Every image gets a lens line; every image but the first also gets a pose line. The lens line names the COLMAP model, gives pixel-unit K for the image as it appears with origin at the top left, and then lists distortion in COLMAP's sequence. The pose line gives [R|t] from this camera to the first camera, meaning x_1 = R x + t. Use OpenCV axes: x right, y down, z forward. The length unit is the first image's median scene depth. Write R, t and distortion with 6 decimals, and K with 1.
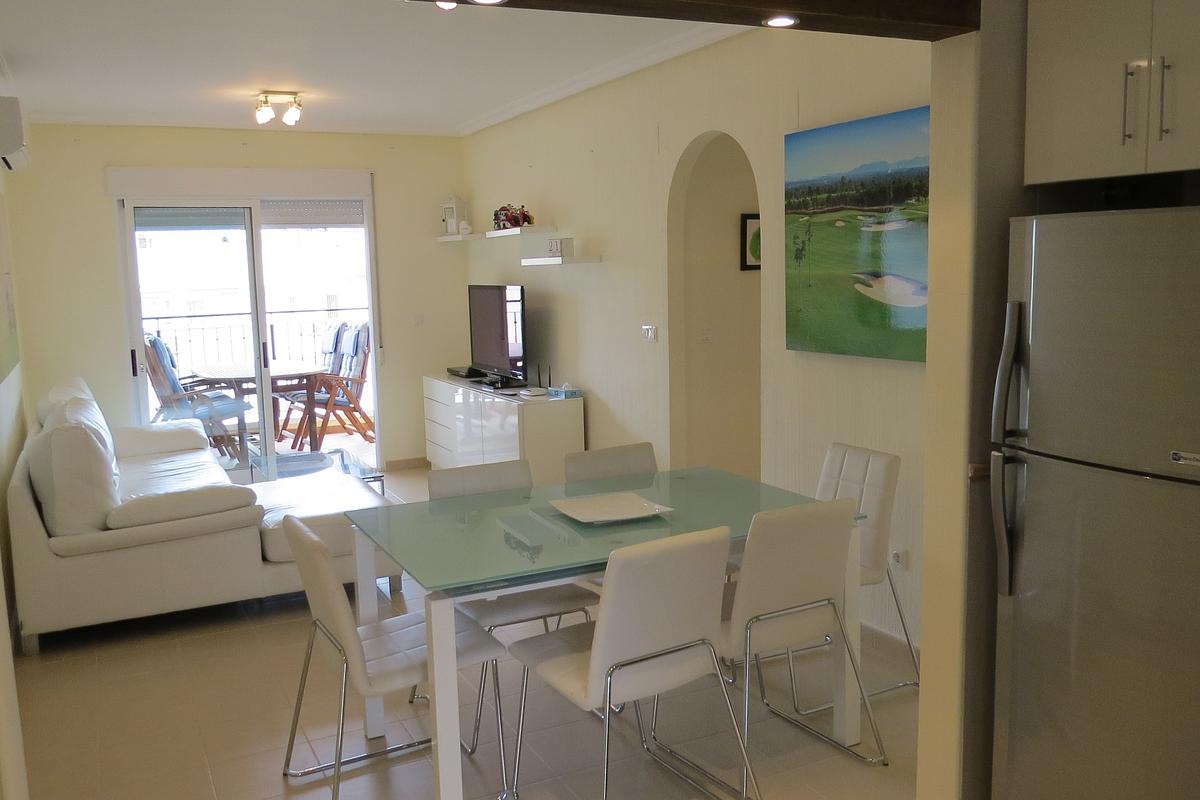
lens RADIAL K [[1023.6, 0, 623.0], [0, 1023.6, 398.1], [0, 0, 1]] dist [-0.033608, 0.021105]
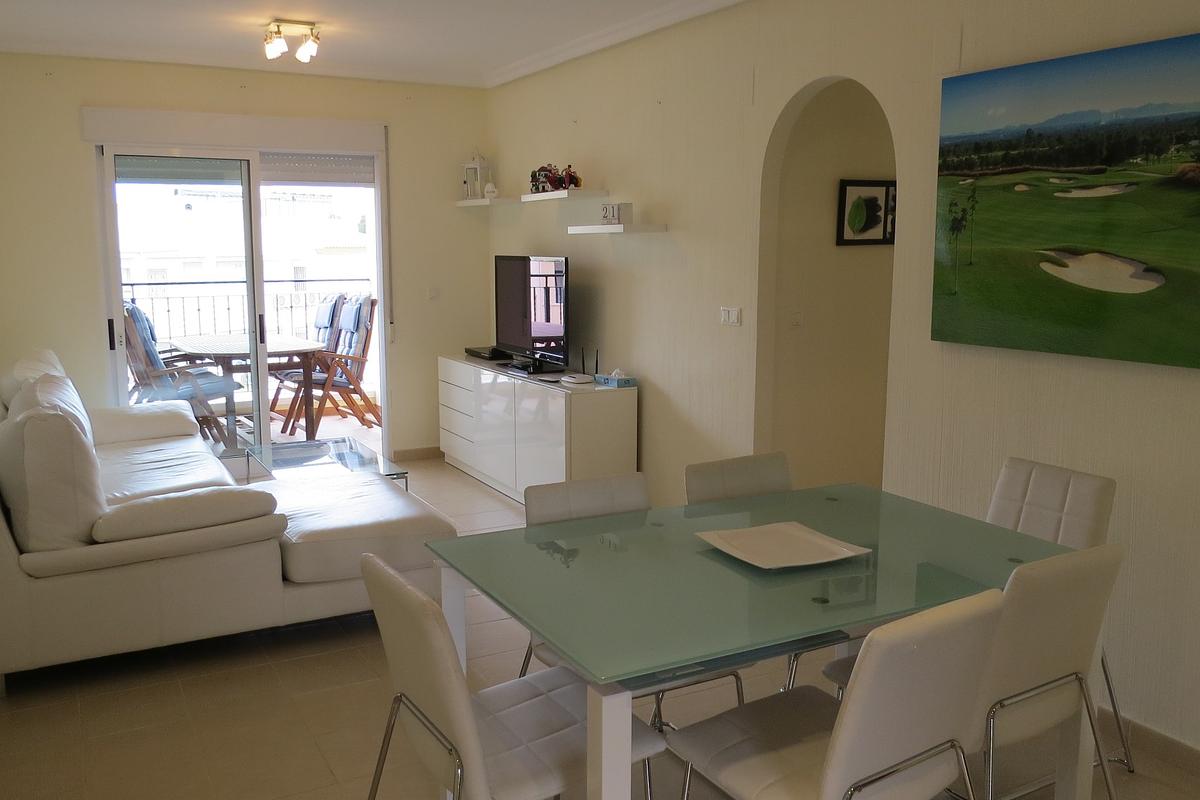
lens RADIAL K [[1023.6, 0, 621.8], [0, 1023.6, 400.9], [0, 0, 1]] dist [-0.033608, 0.021105]
pose [[0.999111, 0.021647, 0.036166, -0.076430], [-0.022456, 0.999503, 0.022103, -0.007130], [-0.035670, -0.022895, 0.999101, 0.115718]]
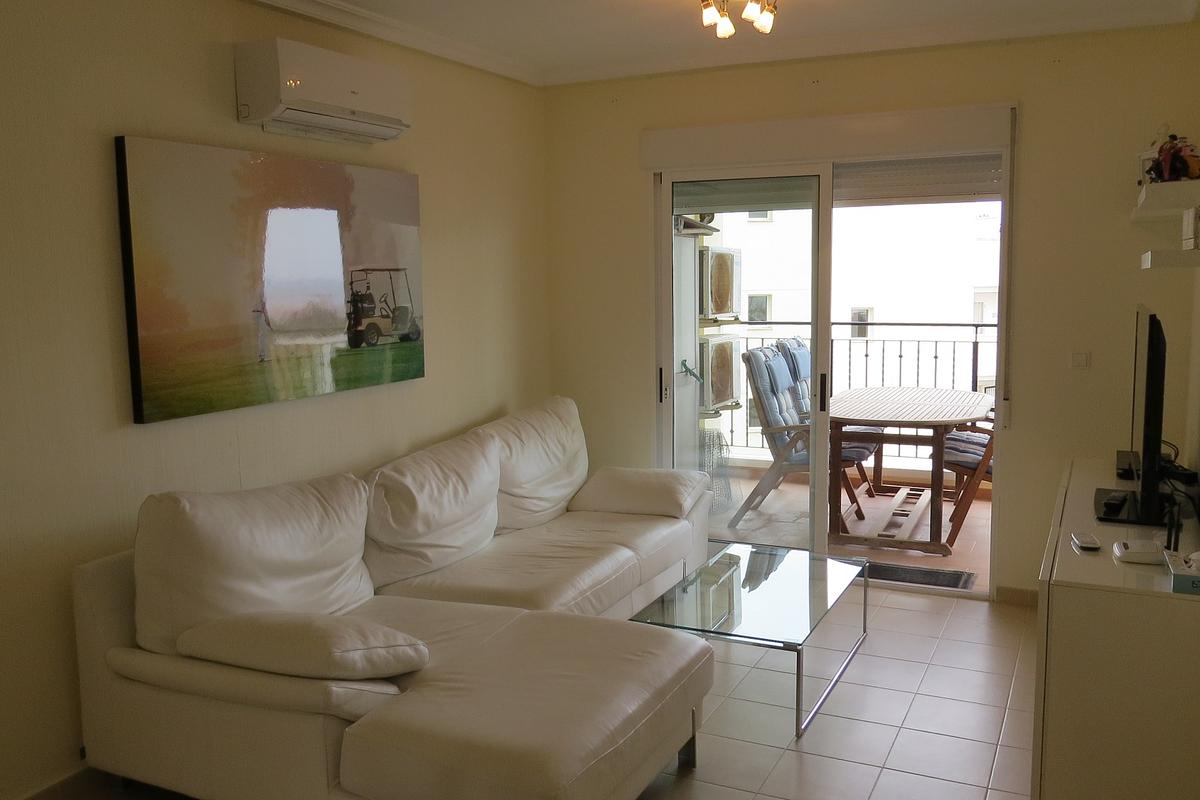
lens RADIAL K [[1023.6, 0, 600.0], [0, 1023.6, 396.1], [0, 0, 1]] dist [-0.033608, 0.021105]
pose [[0.590101, 0.115143, -0.799076, 0.114947], [-0.109261, 0.992061, 0.062264, -0.071682], [0.799902, 0.050566, 0.597997, 0.513112]]
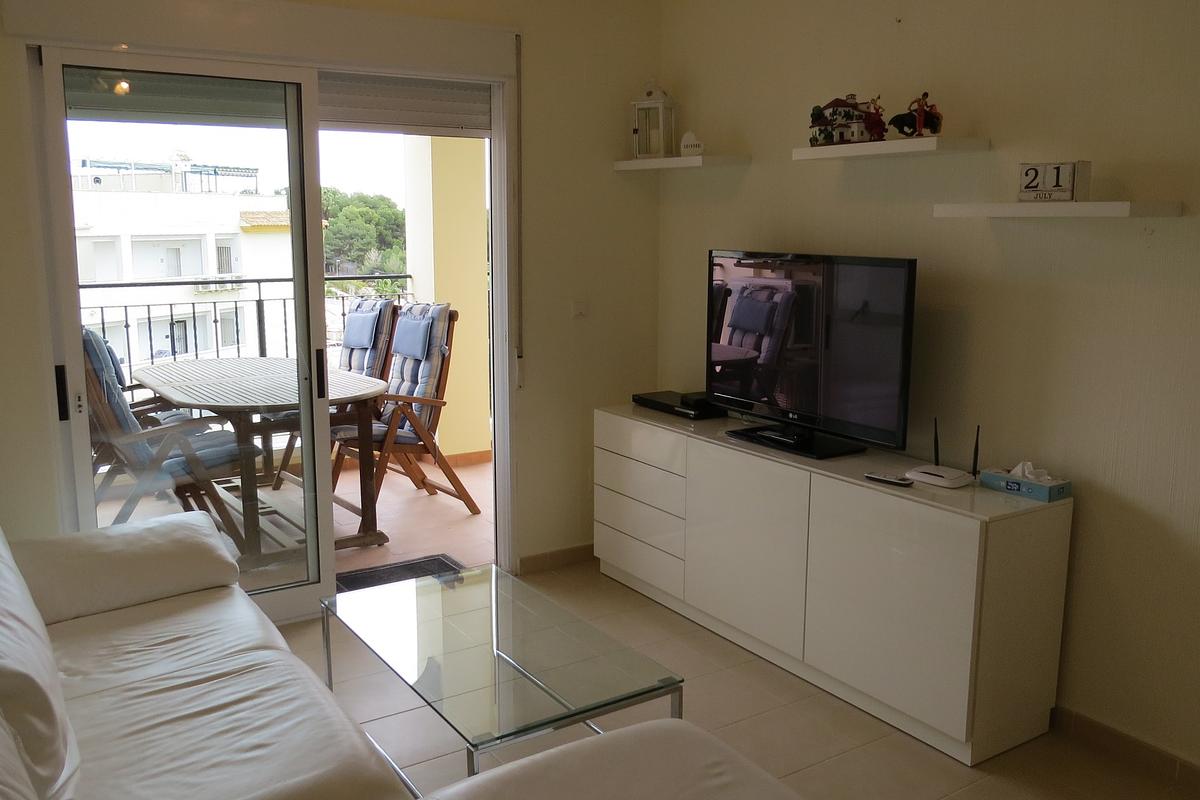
lens RADIAL K [[1023.6, 0, 622.3], [0, 1023.6, 405.7], [0, 0, 1]] dist [-0.033608, 0.021105]
pose [[0.993498, 0.010392, 0.113371, -0.278566], [-0.015779, 0.998783, 0.046724, -0.057595], [-0.112747, -0.048209, 0.992454, 0.503275]]
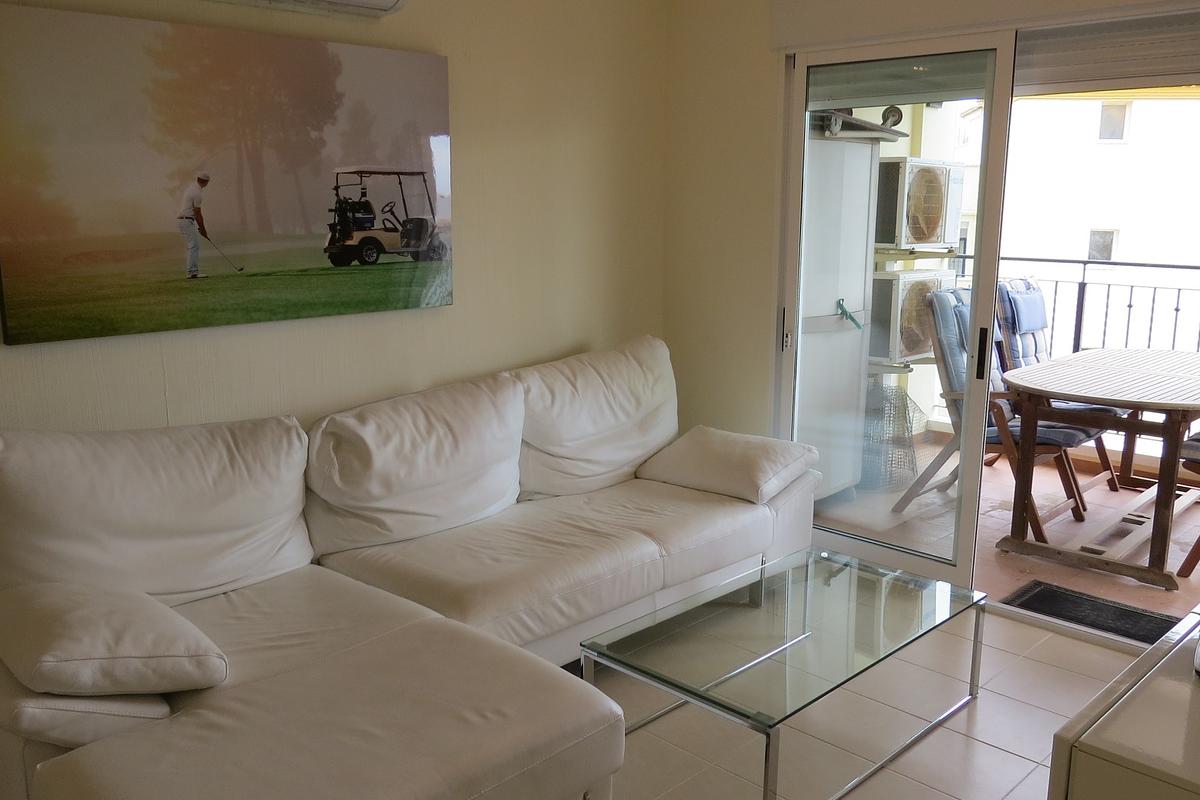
lens RADIAL K [[1023.6, 0, 595.1], [0, 1023.6, 396.7], [0, 0, 1]] dist [-0.033608, 0.021105]
pose [[0.295398, 0.213200, -0.931282, 0.065907], [-0.141134, 0.973825, 0.178172, -0.091507], [0.944892, 0.078804, 0.317756, 0.720490]]
